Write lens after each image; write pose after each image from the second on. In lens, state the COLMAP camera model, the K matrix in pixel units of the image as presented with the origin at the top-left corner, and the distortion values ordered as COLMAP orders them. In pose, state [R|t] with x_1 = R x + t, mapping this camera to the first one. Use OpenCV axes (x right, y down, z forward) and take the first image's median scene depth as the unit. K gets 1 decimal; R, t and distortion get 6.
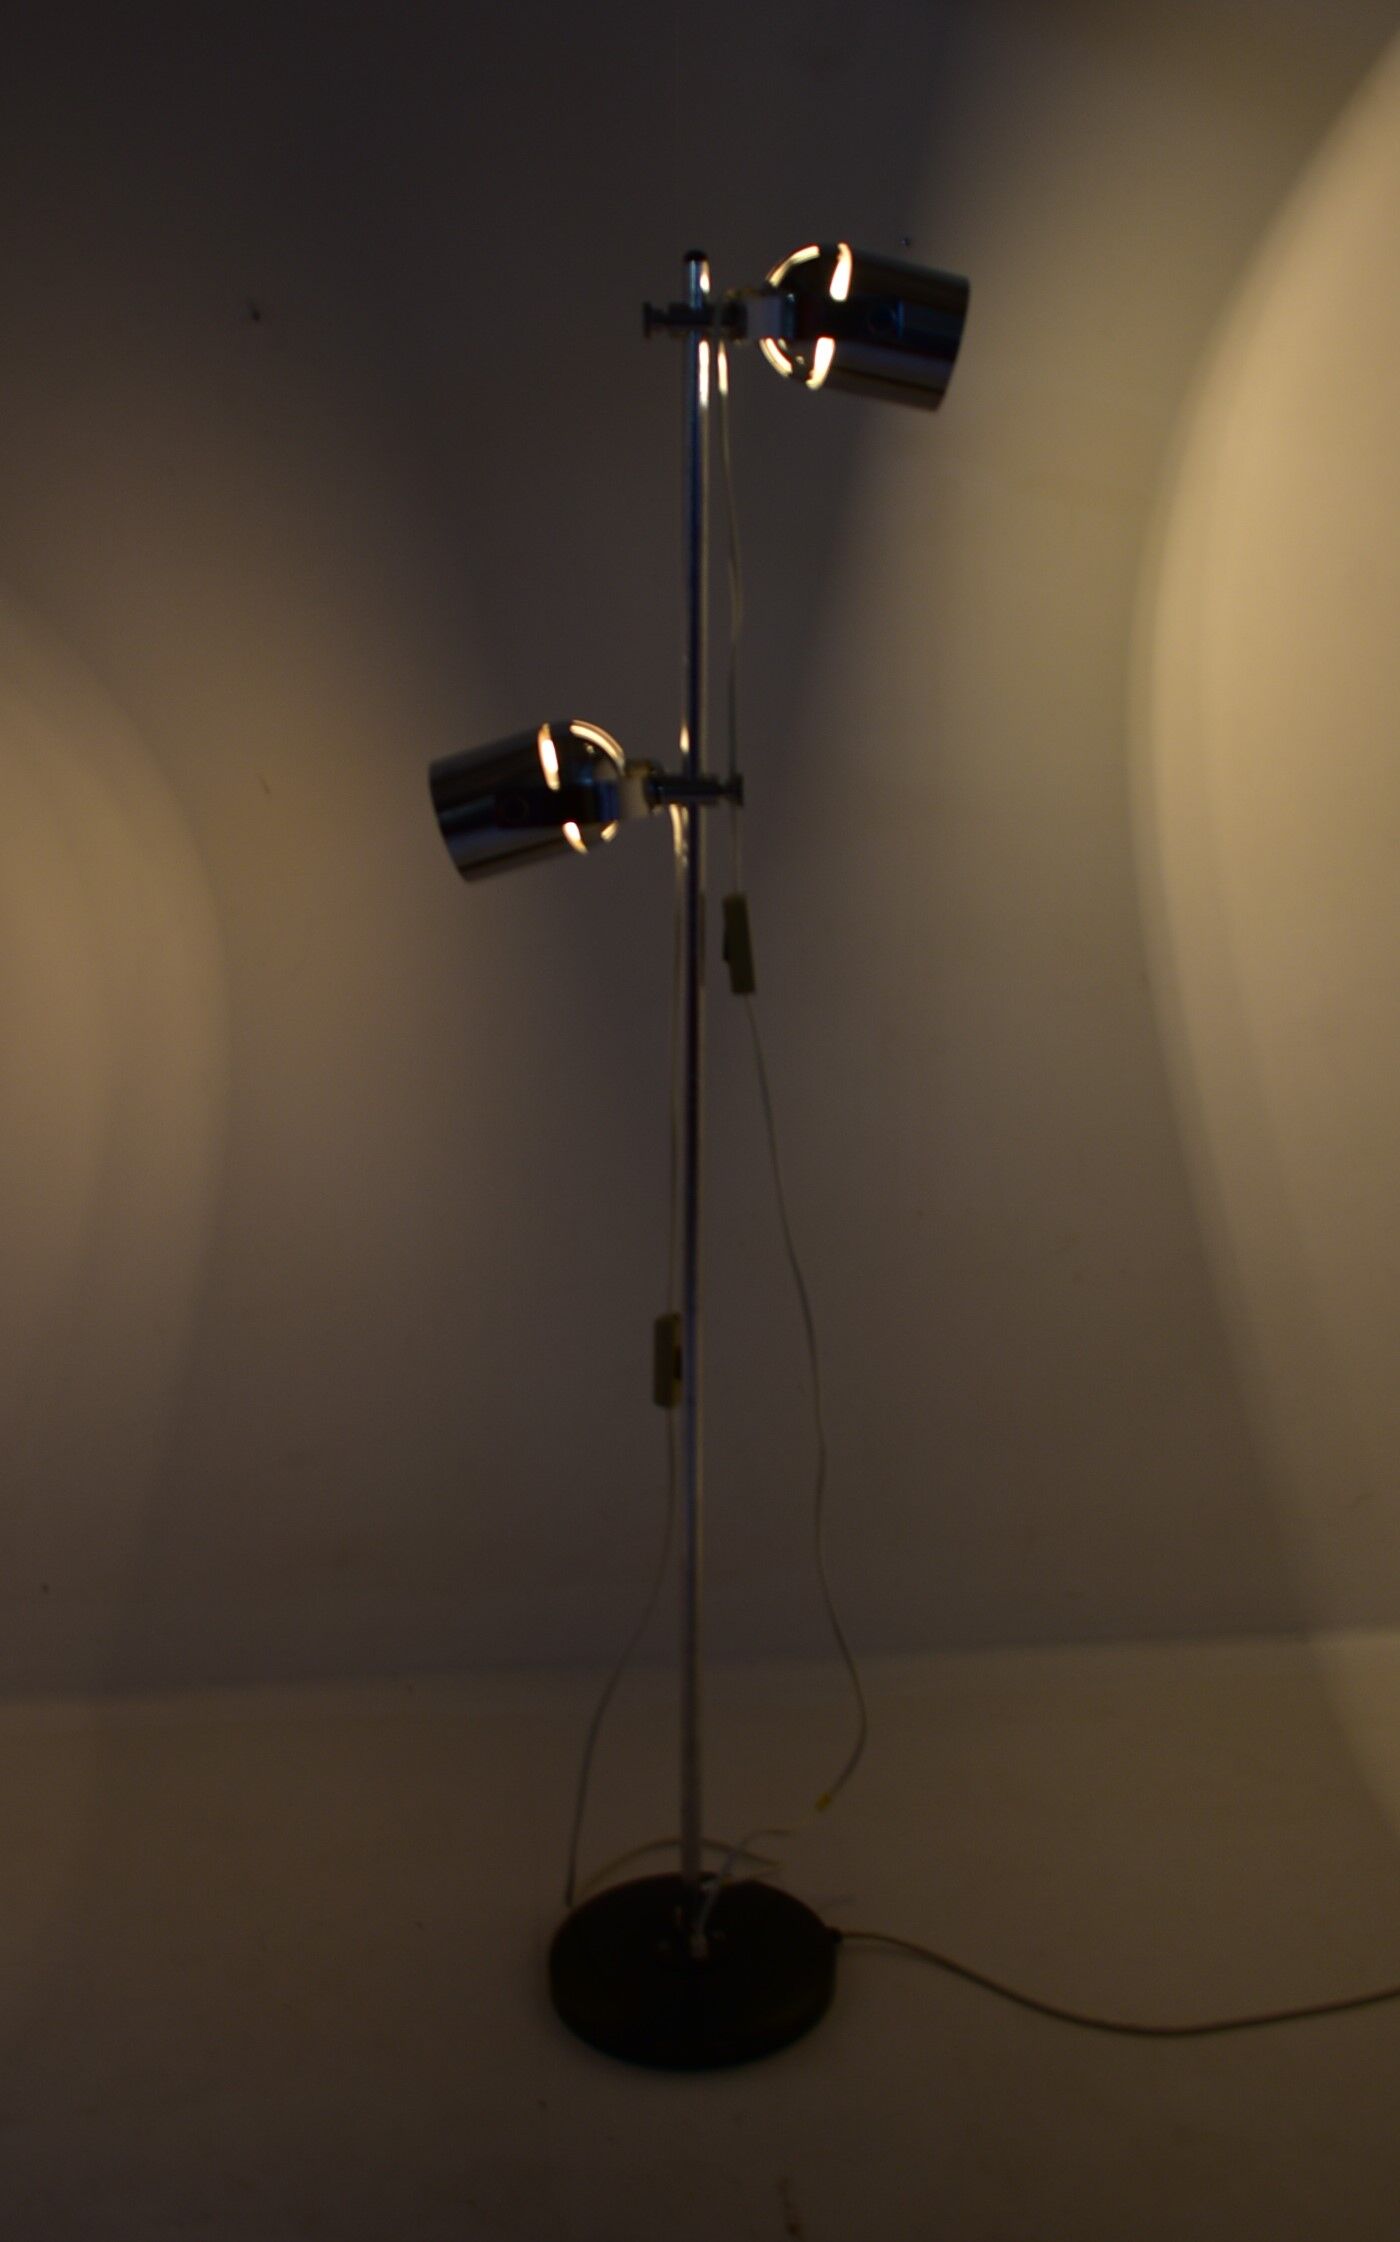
lens RADIAL K [[2316.1, 0, 707.1], [0, 2316.1, 1044.7], [0, 0, 1]] dist [-0.011275, -0.006290]
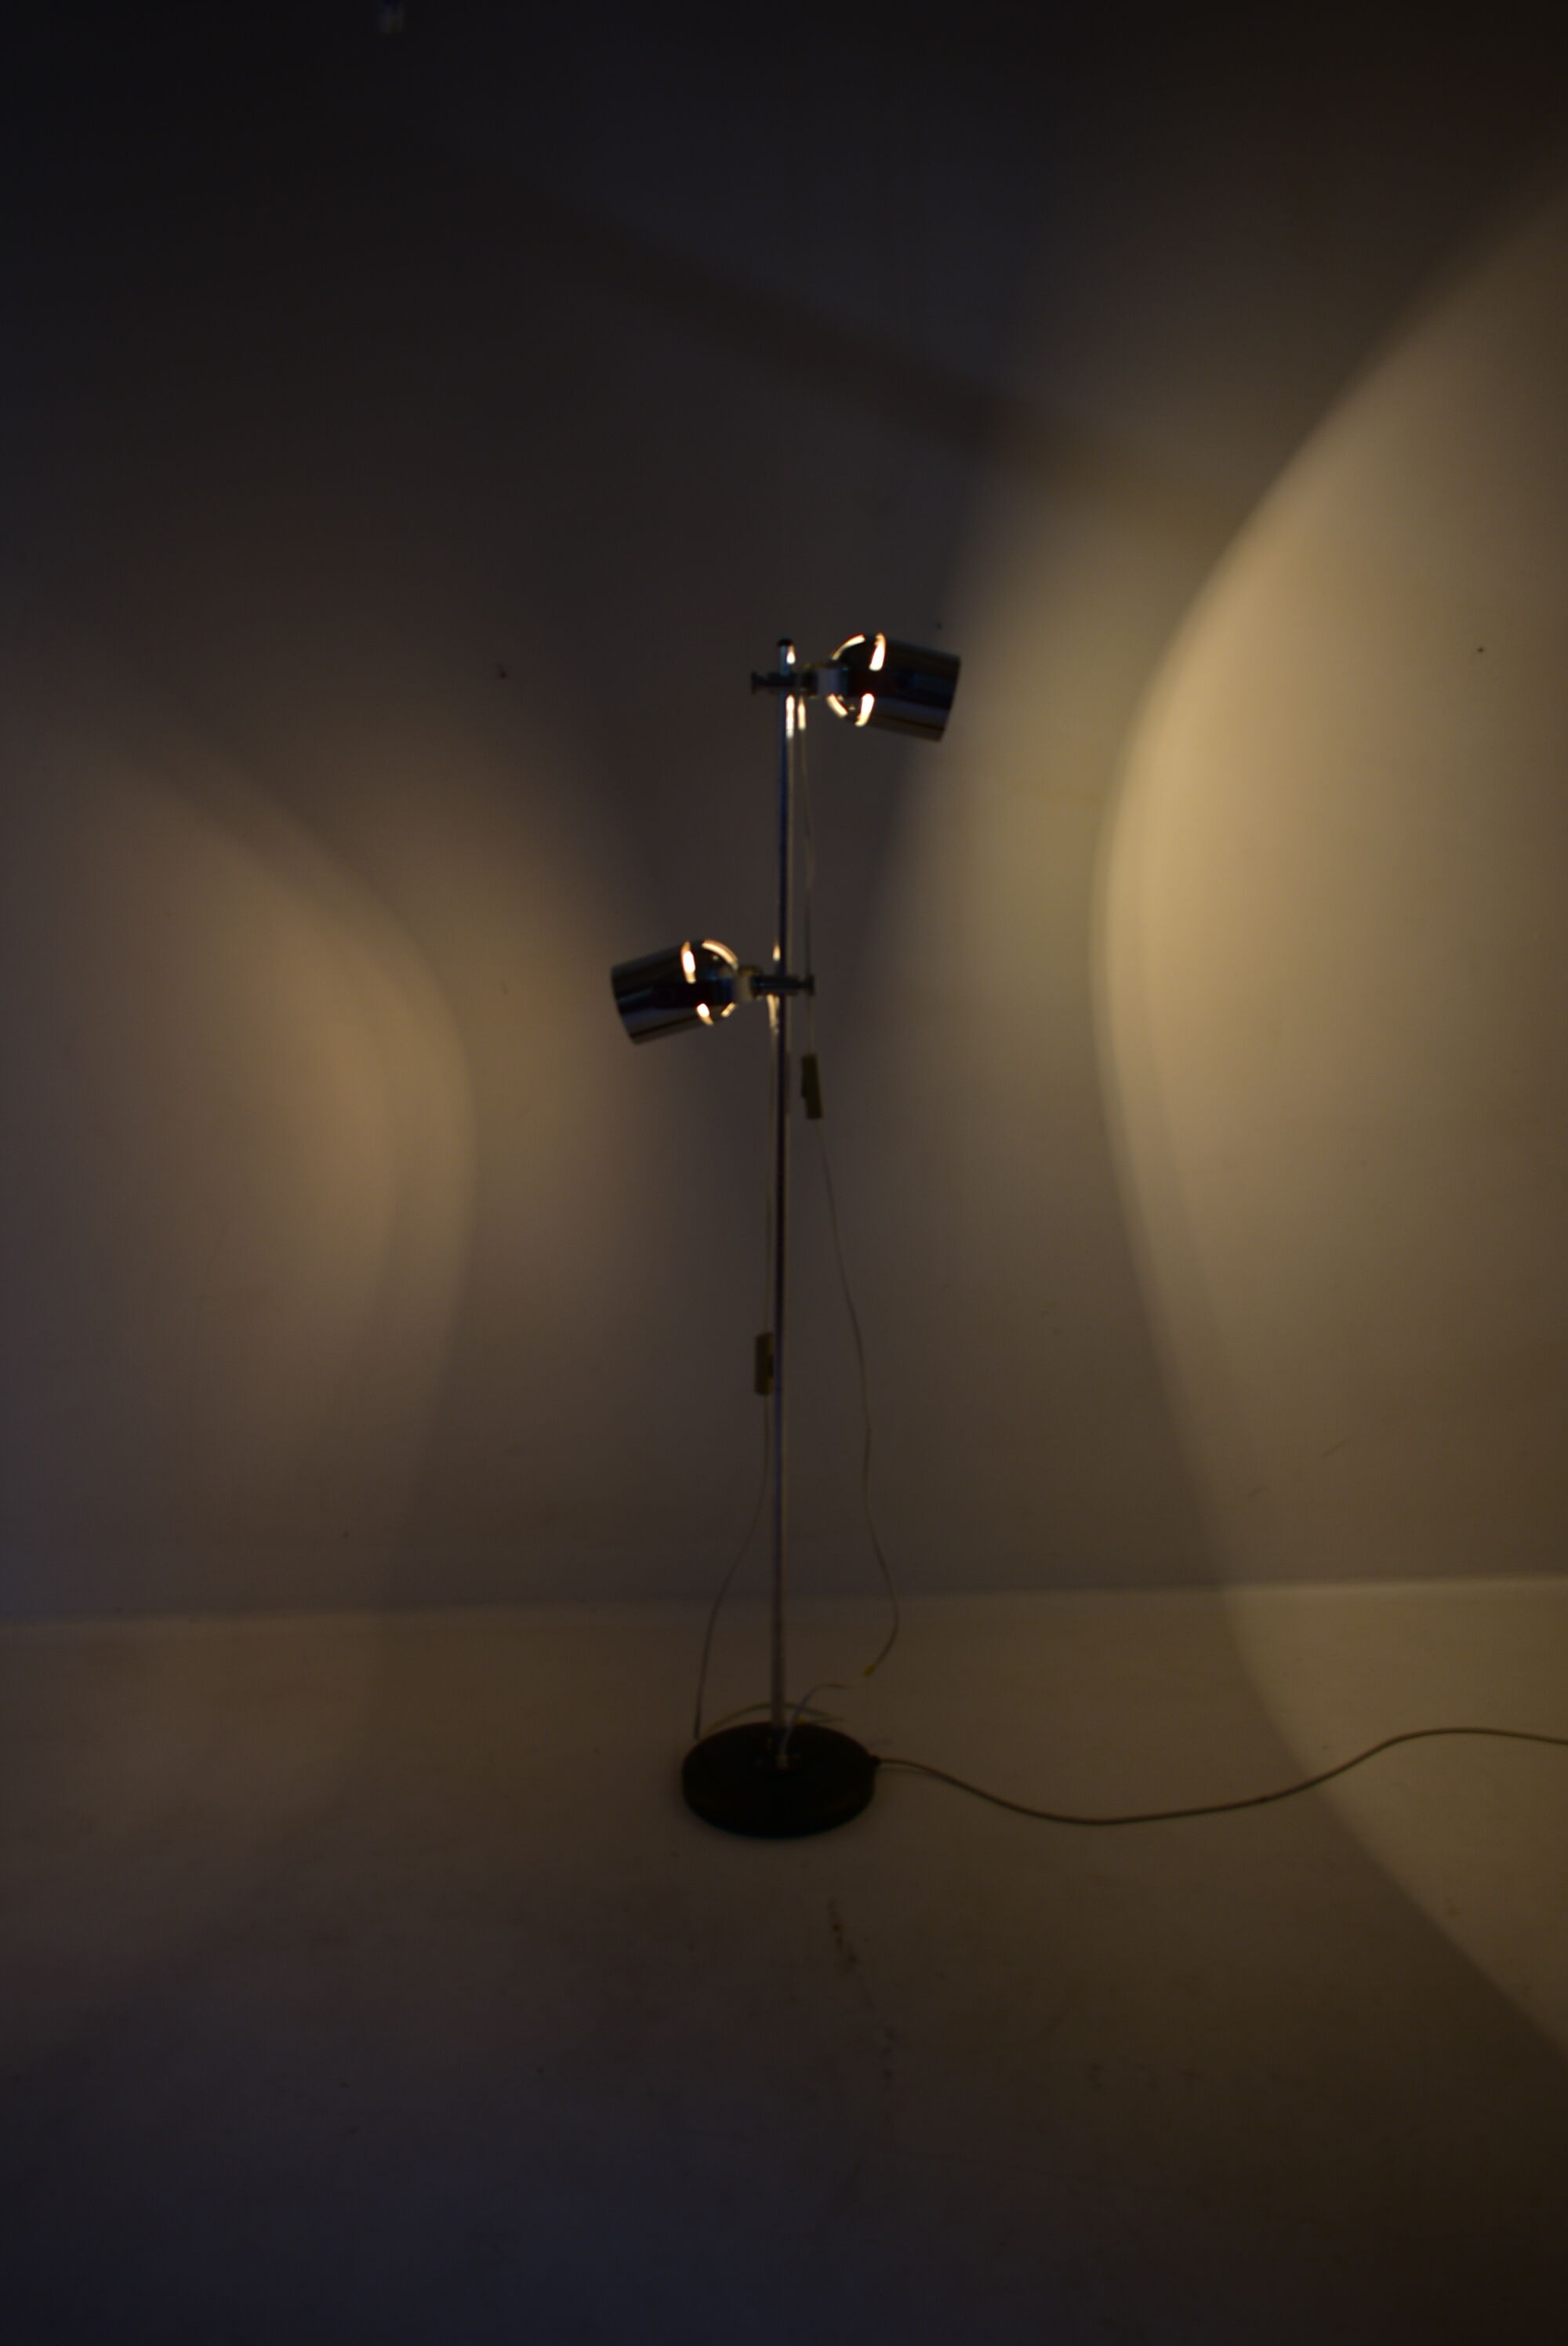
lens RADIAL K [[1830.2, 0, 784.0], [0, 1830.2, 1173.0], [0, 0, 1]] dist [-0.011597, -0.001116]
pose [[0.999433, 0.009932, -0.032167, 0.035179], [-0.010829, 0.999554, -0.027821, 0.048147], [0.031877, 0.028154, 0.999095, -0.208573]]
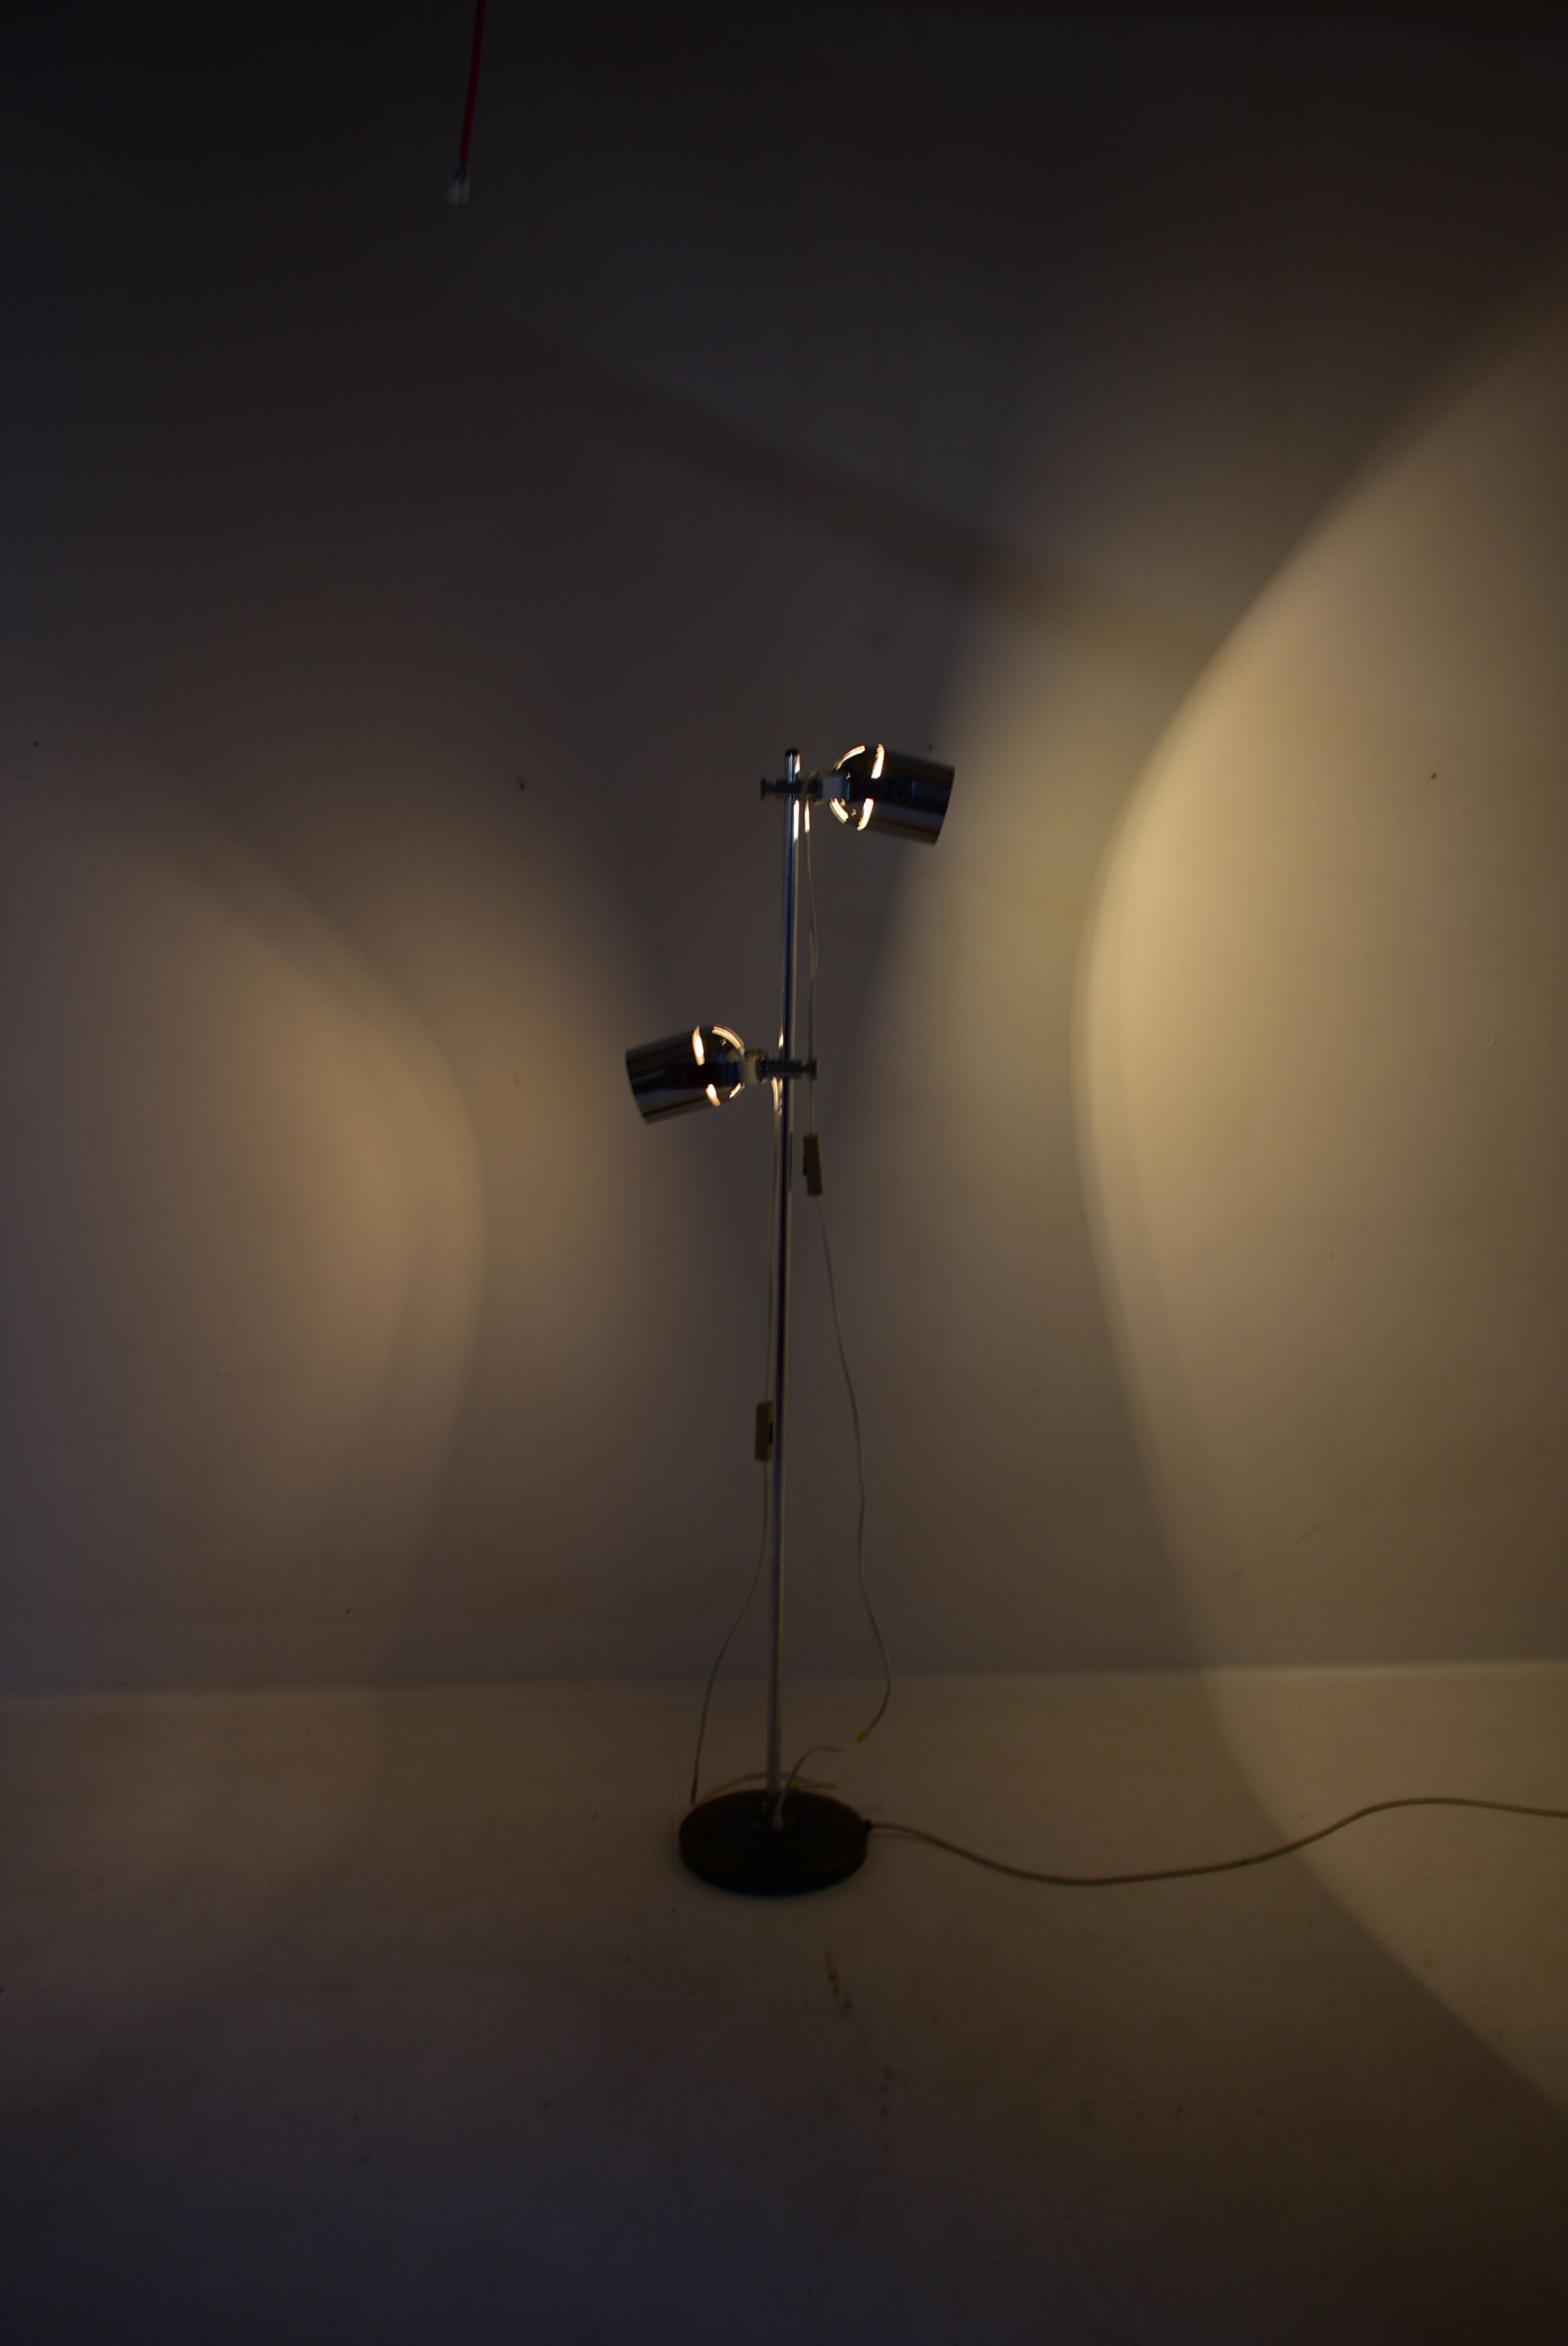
lens RADIAL K [[1830.2, 0, 784.0], [0, 1830.2, 1173.0], [0, 0, 1]] dist [-0.011597, -0.001116]
pose [[0.999704, 0.016703, -0.017703, 0.016557], [-0.018498, 0.994128, -0.106620, 0.100448], [0.015818, 0.106916, 0.994142, -0.276380]]
